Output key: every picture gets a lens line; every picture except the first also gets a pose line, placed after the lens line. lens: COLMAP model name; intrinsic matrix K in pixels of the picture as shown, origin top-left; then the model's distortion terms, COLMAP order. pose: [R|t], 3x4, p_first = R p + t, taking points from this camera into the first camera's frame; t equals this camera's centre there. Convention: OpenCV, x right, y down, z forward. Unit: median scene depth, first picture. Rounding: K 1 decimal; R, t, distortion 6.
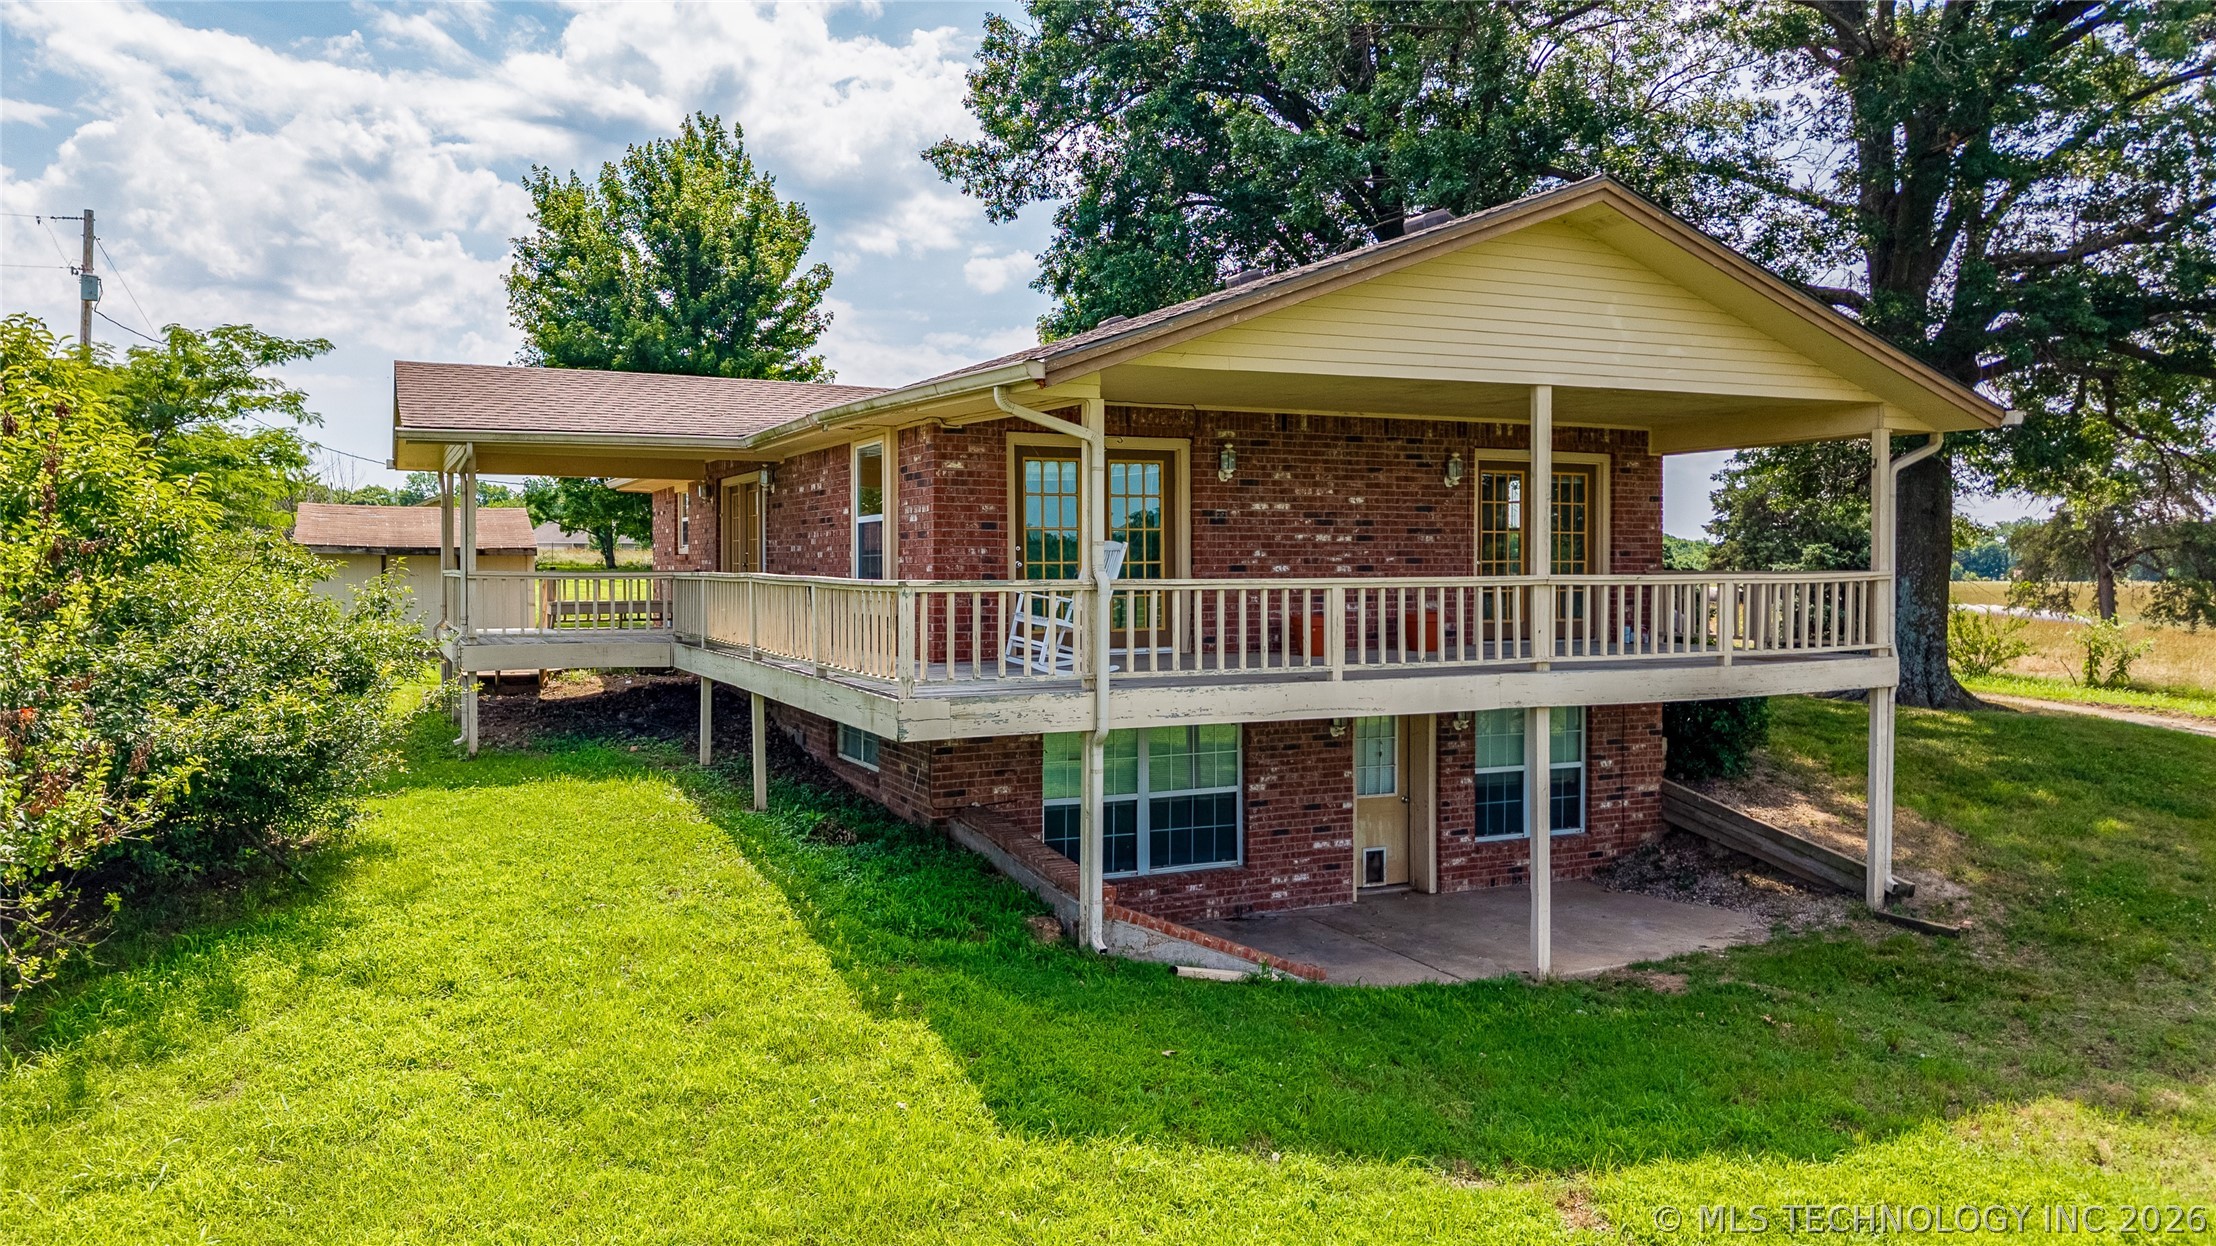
lens RADIAL K [[1514.5, 0, 1064.1], [0, 1514.5, 600.3], [0, 0, 1]] dist [-0.003850, -0.091086]
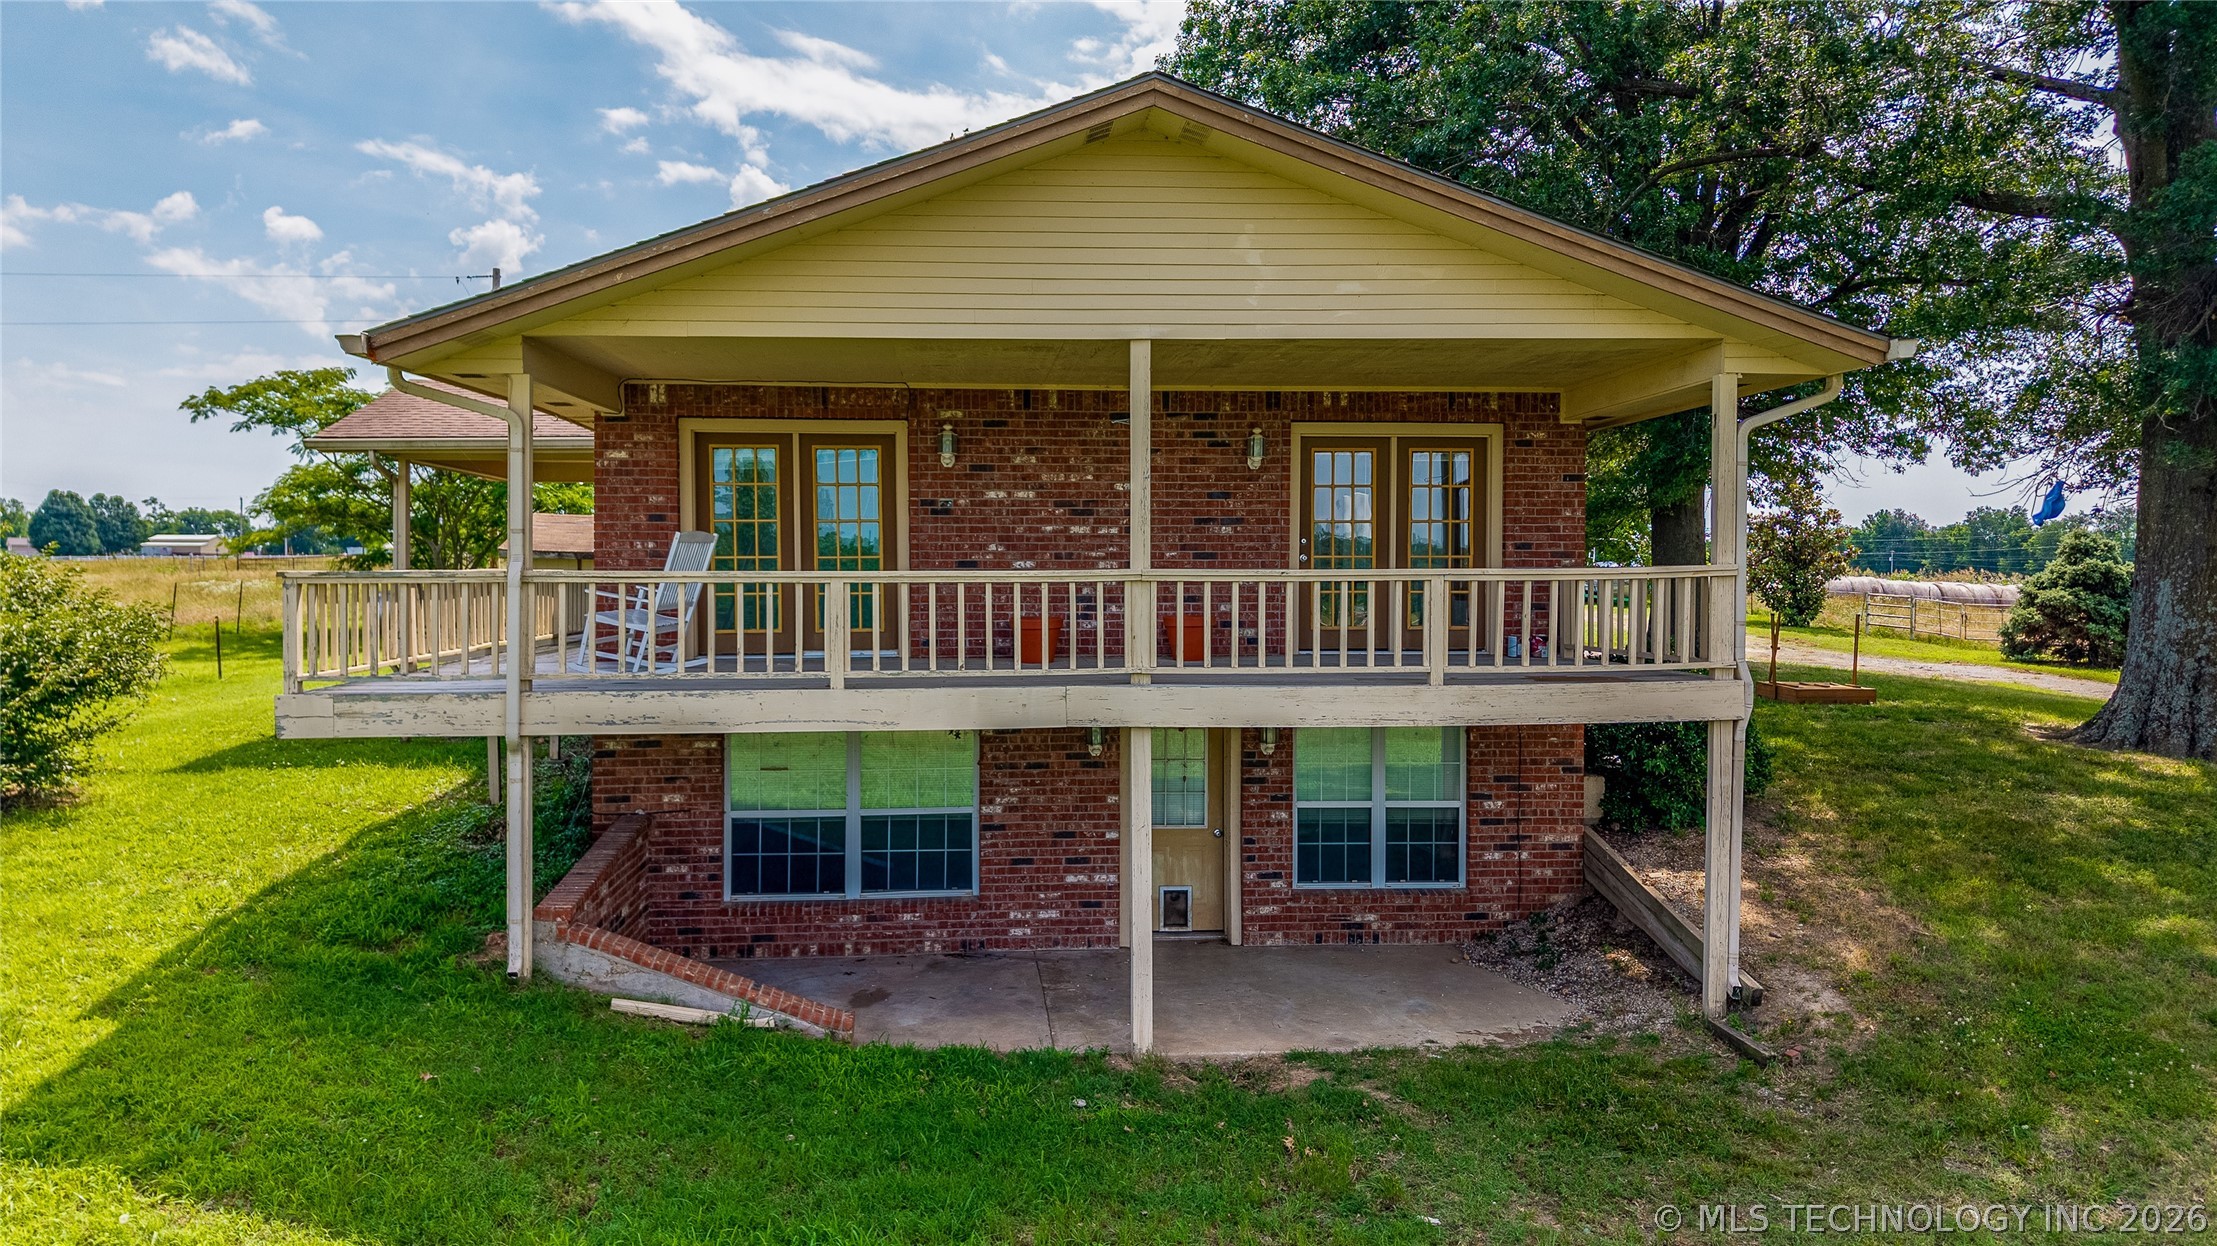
lens RADIAL K [[1533.7, 0, 1115.9], [0, 1533.7, 618.4], [0, 0, 1]] dist [0.084742, -0.088989]
pose [[0.944414, 0.009780, -0.328612, 0.488060], [-0.008145, 0.999947, 0.006353, 0.004500], [0.328657, -0.003323, 0.944444, 0.165997]]
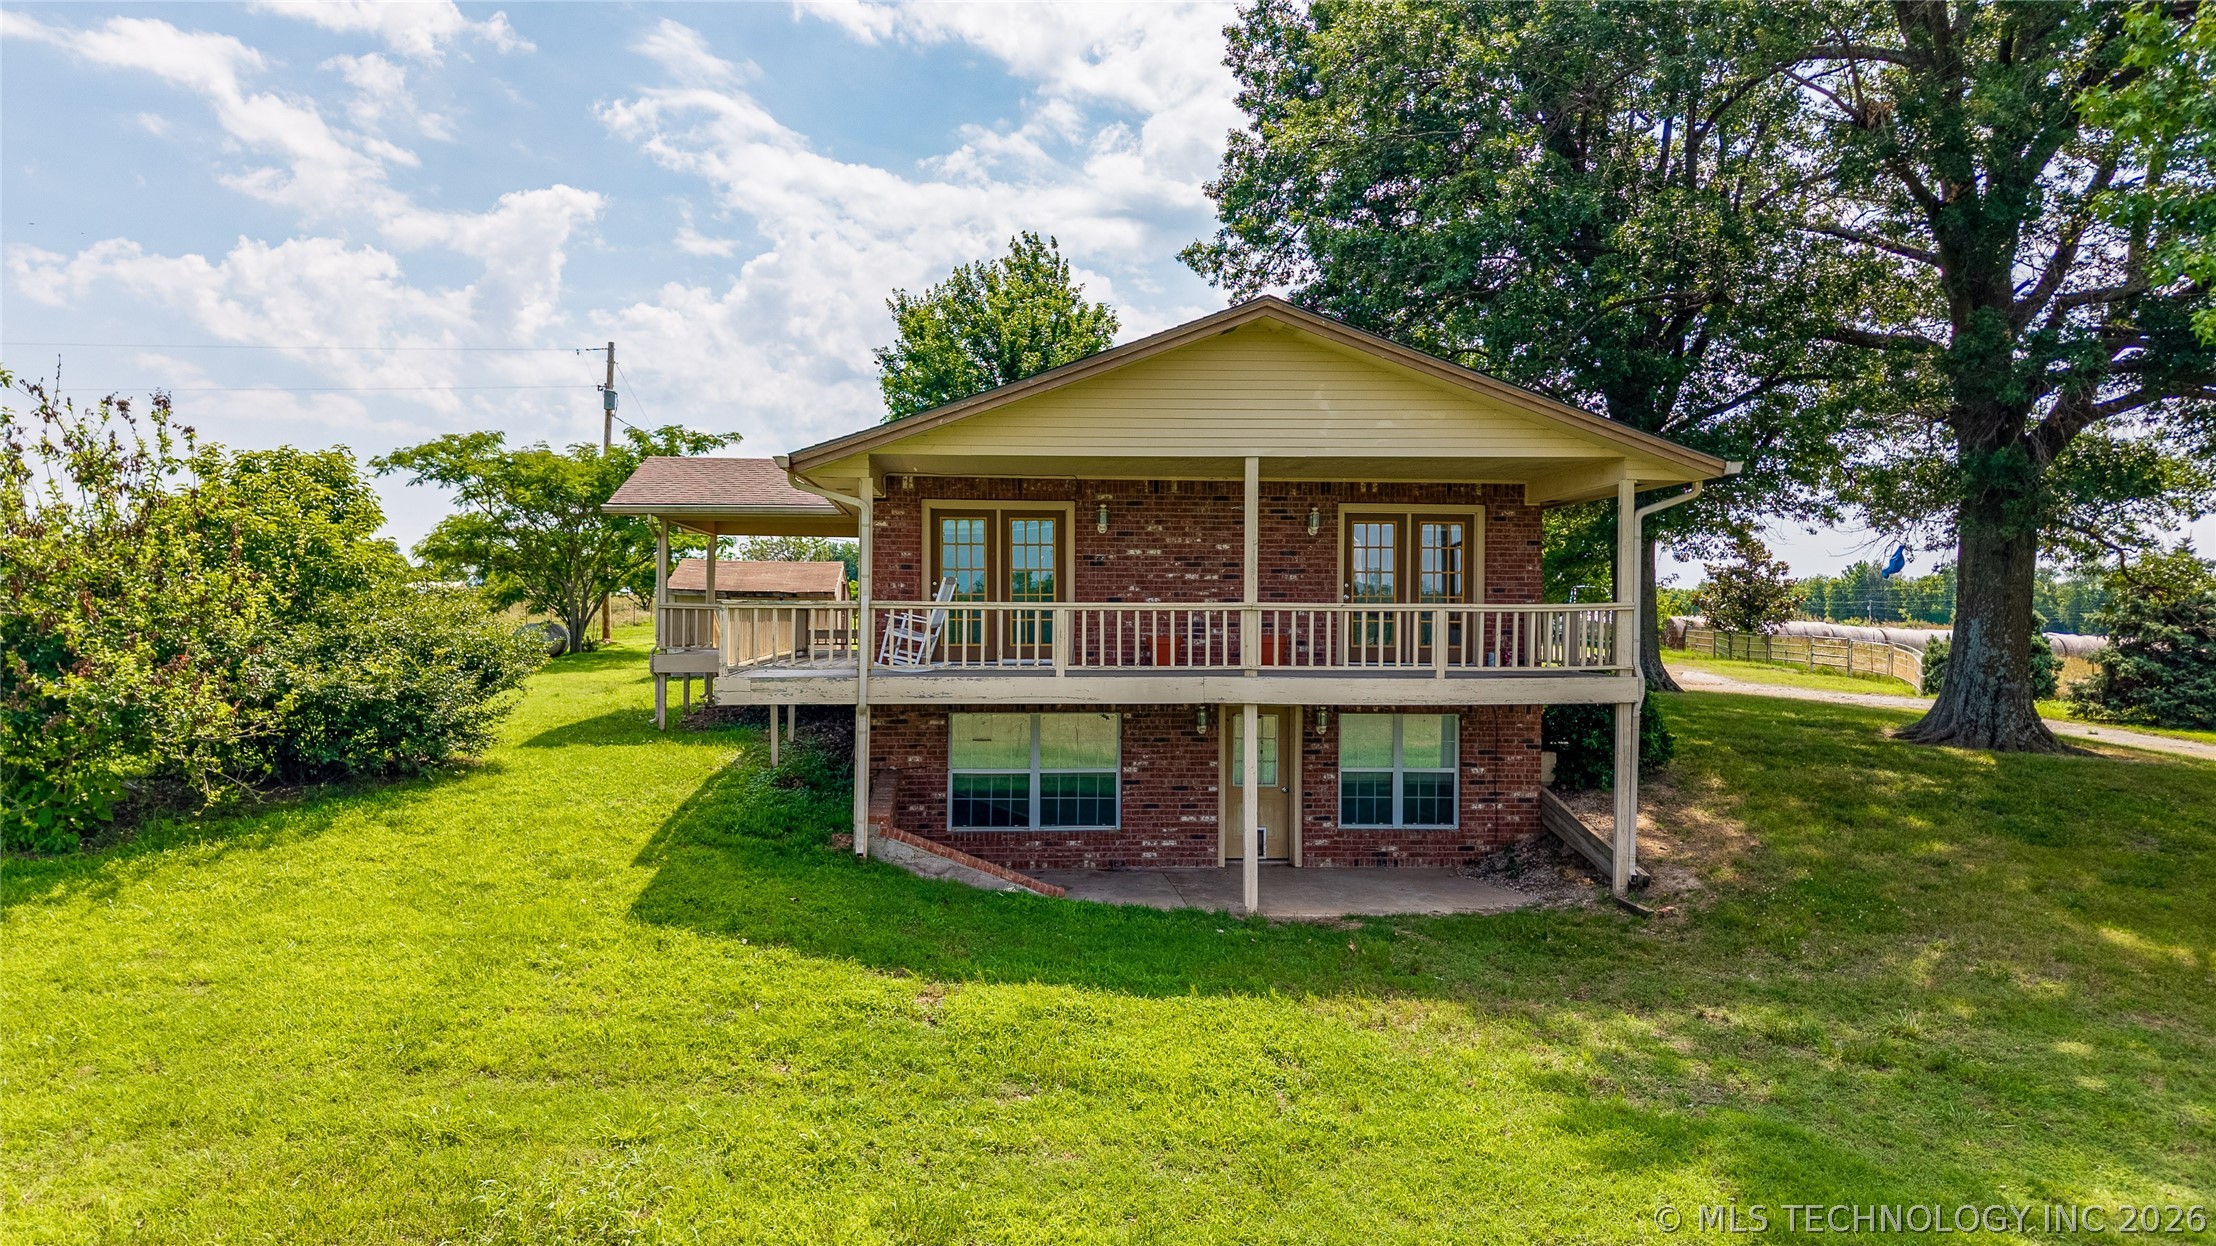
lens RADIAL K [[1522.2, 0, 1108.0], [0, 1522.2, 623.0], [0, 0, 1]] dist [0.068721, -0.090679]
pose [[0.943918, 0.007671, -0.330092, 0.531064], [-0.014784, 0.999709, -0.019041, 0.023354], [0.329850, 0.022853, 0.943757, -0.231520]]
